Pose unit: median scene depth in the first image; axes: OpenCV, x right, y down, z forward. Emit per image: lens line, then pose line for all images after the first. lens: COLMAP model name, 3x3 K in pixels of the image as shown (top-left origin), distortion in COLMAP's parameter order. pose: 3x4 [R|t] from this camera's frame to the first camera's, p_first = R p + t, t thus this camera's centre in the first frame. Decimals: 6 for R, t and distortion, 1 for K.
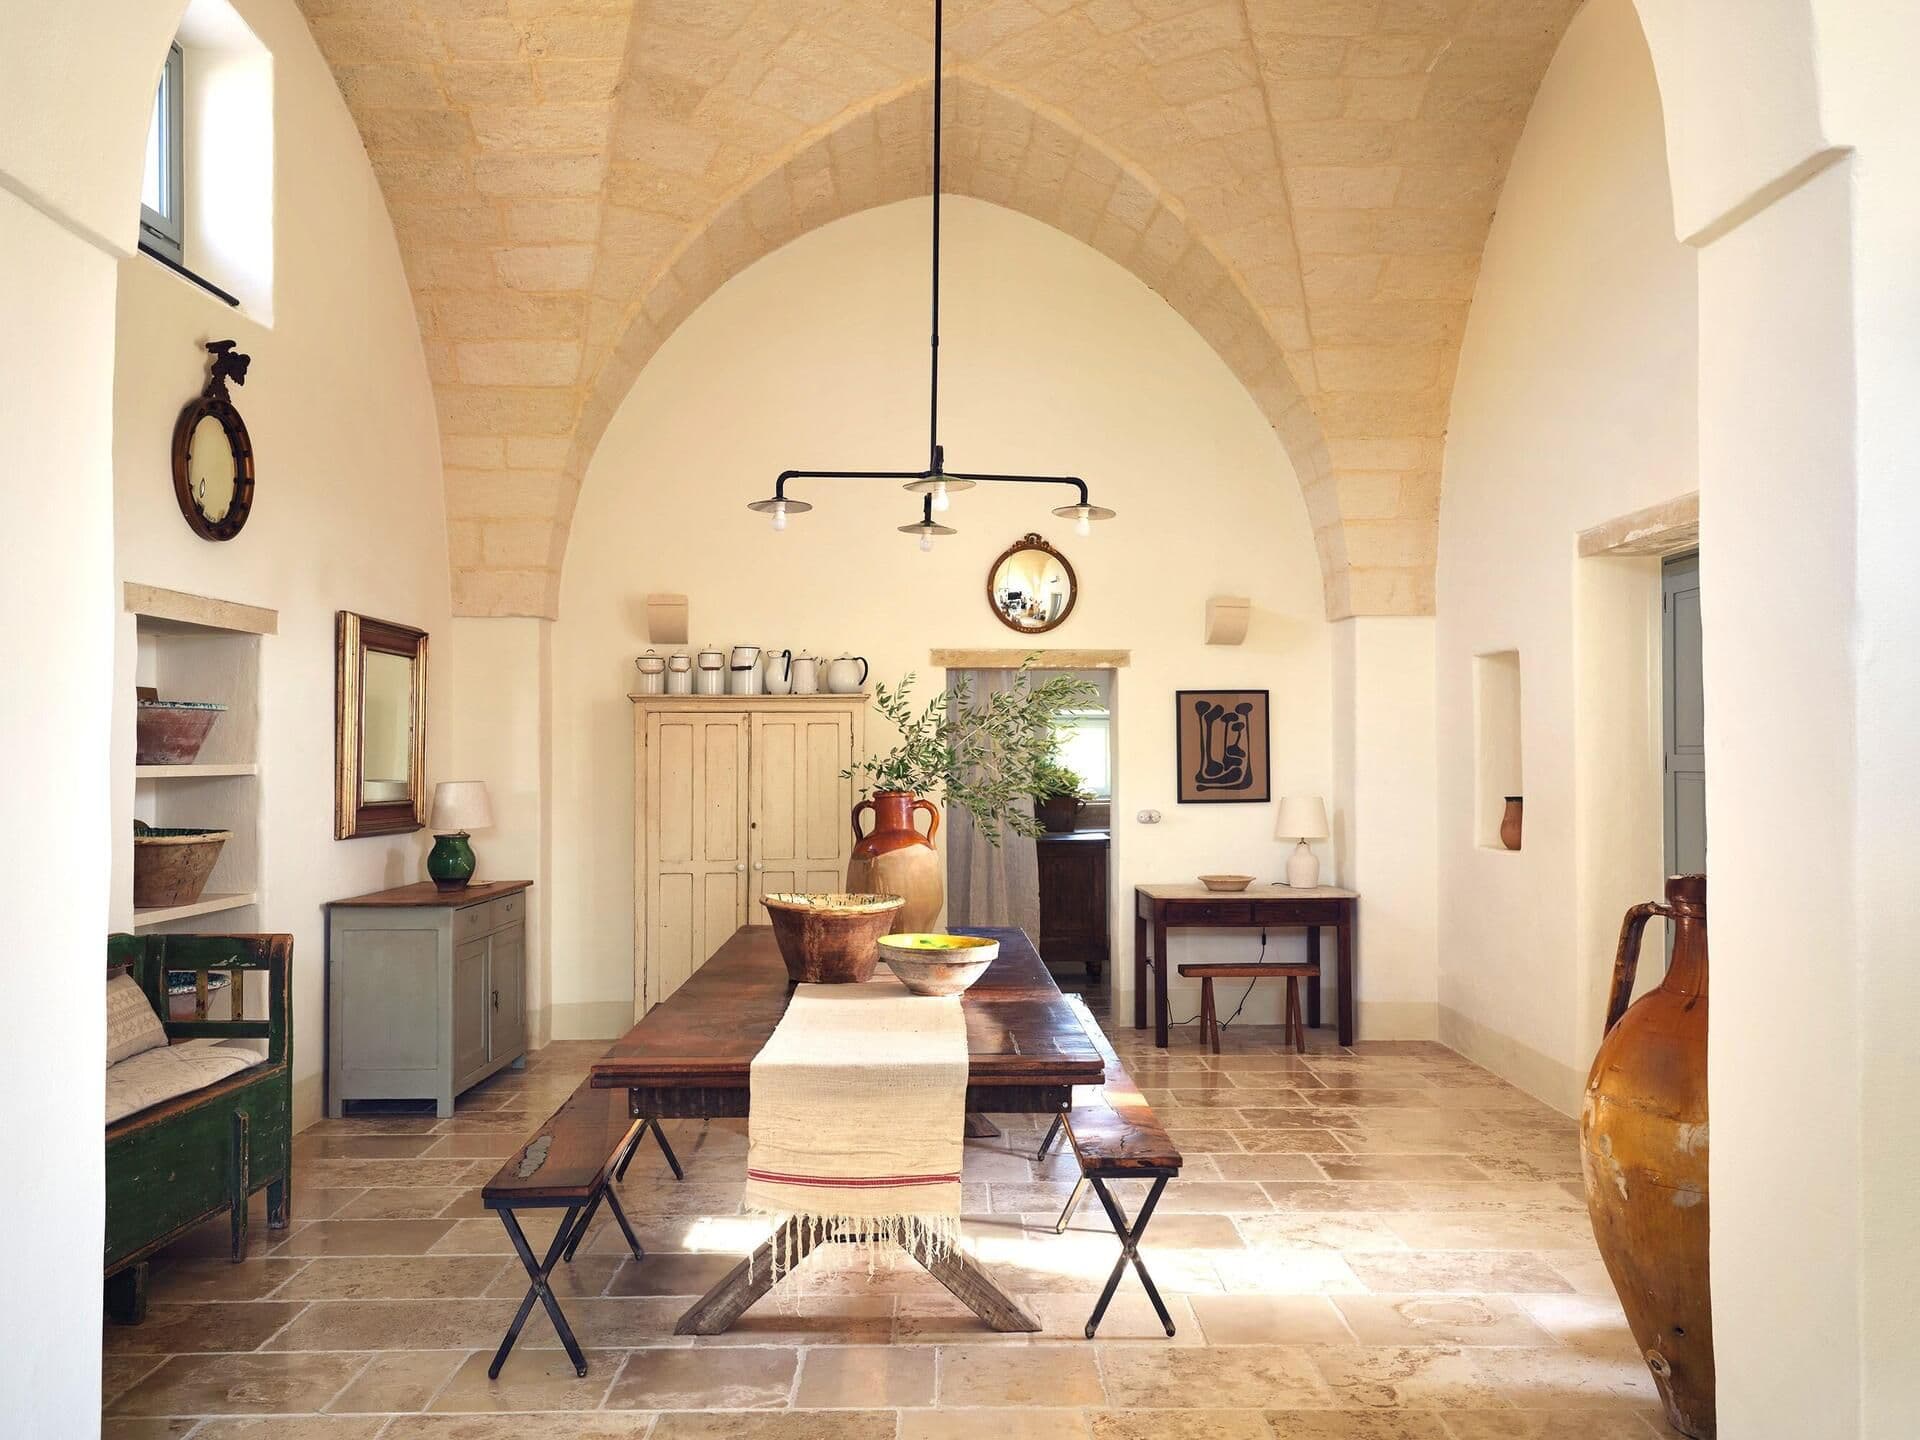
lens RADIAL K [[1665.1, 0, 960.0], [0, 1665.1, 720.0], [0, 0, 1]] dist [0.049077, 0.004551]
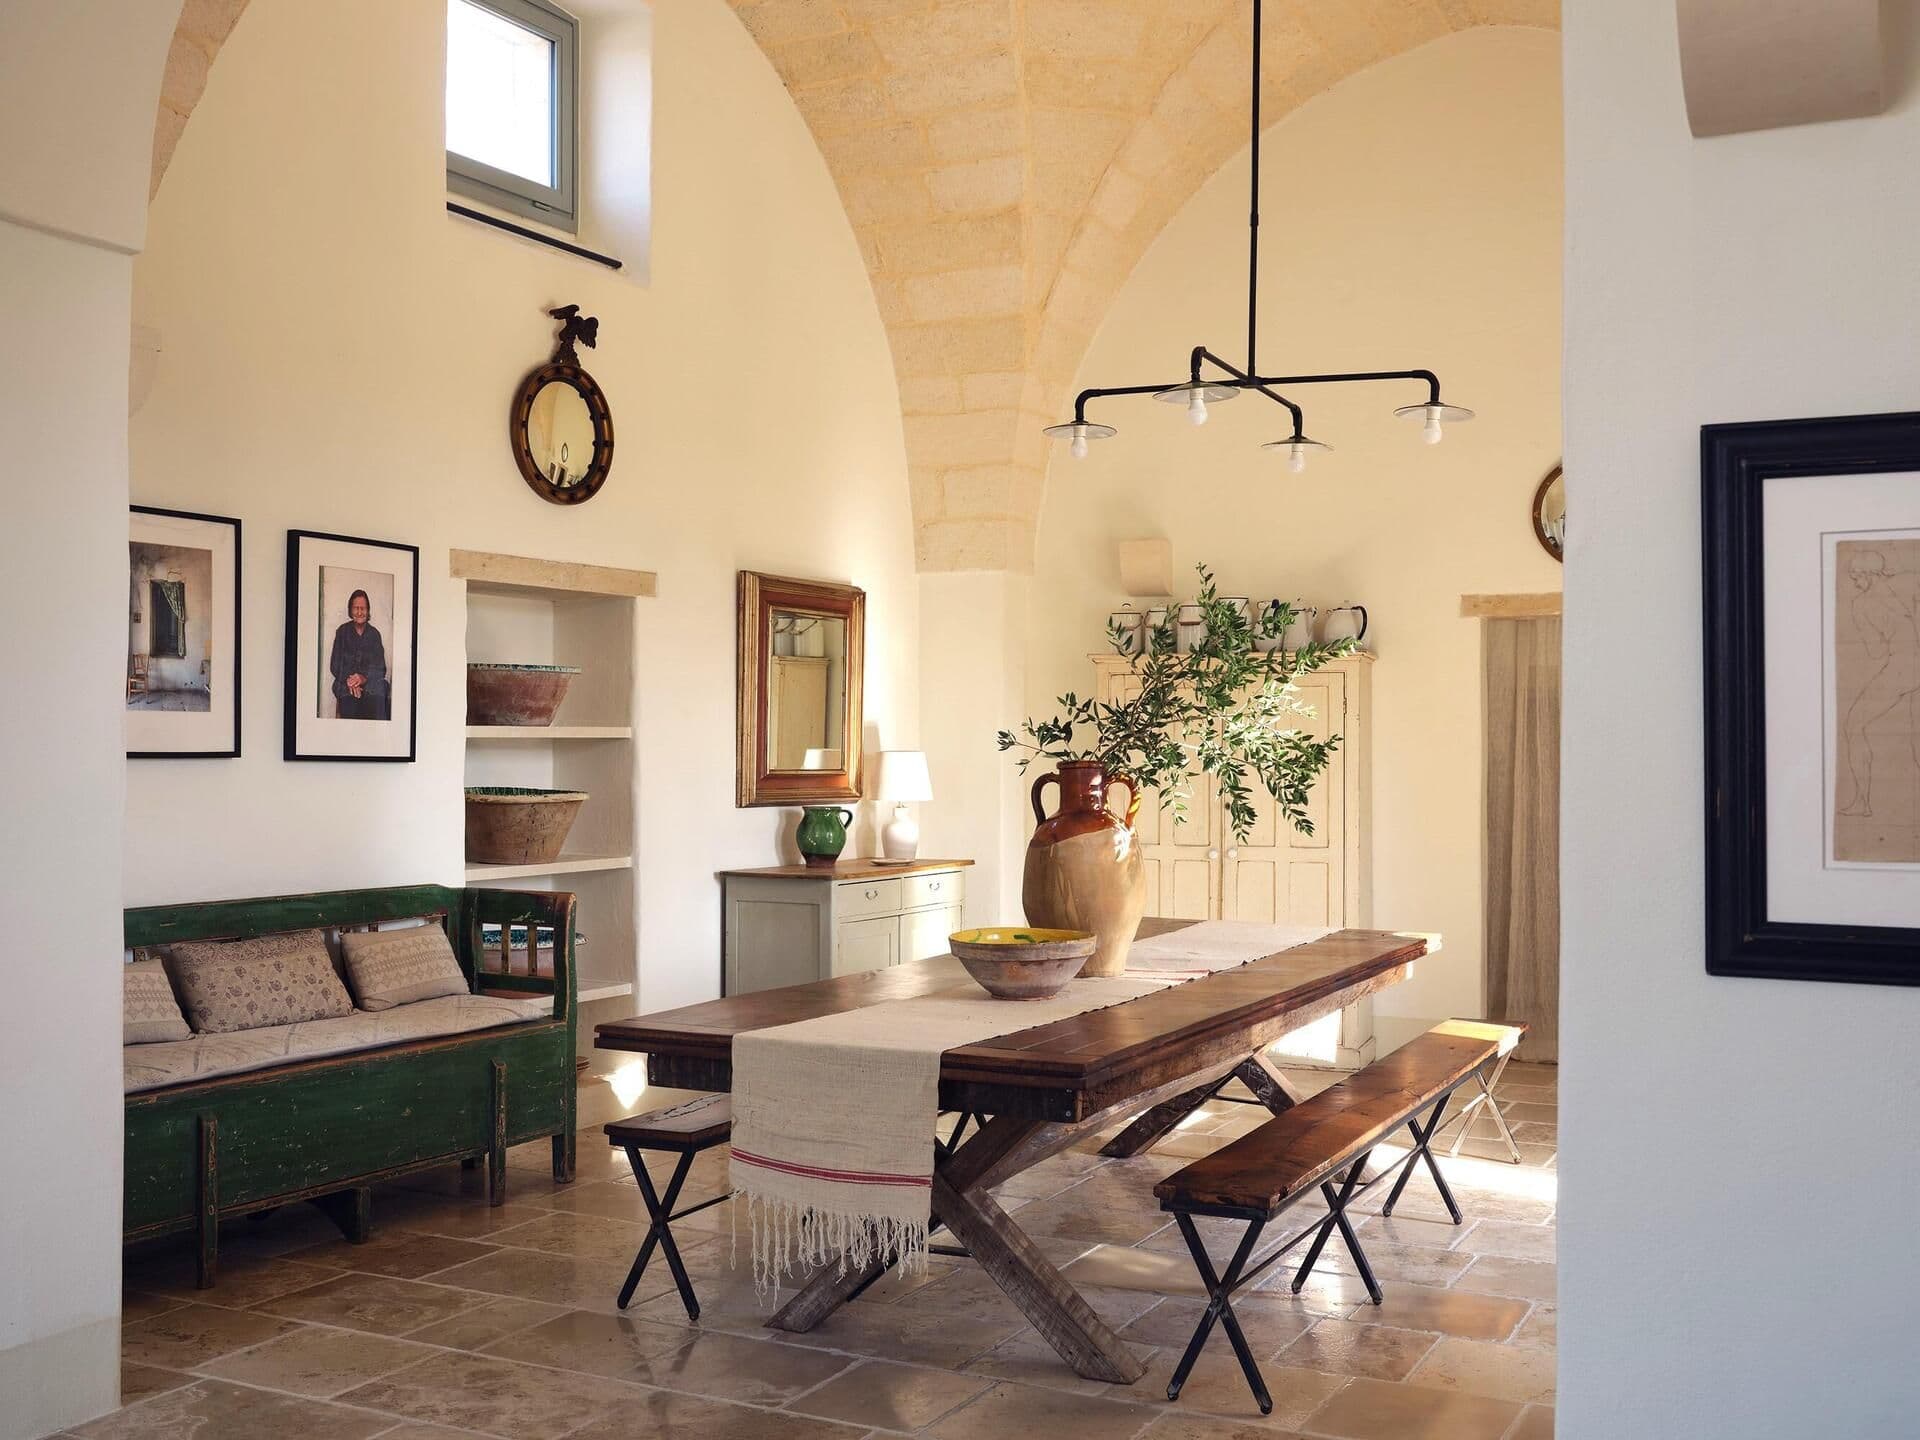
lens RADIAL K [[1994.6, 0, 960.0], [0, 1994.6, 720.0], [0, 0, 1]] dist [0.016478, 0.006492]
pose [[0.885697, -0.000028, -0.464263, 0.327422], [0.004665, 0.999950, 0.008839, 0.013306], [0.464240, -0.009994, 0.885653, 0.048297]]
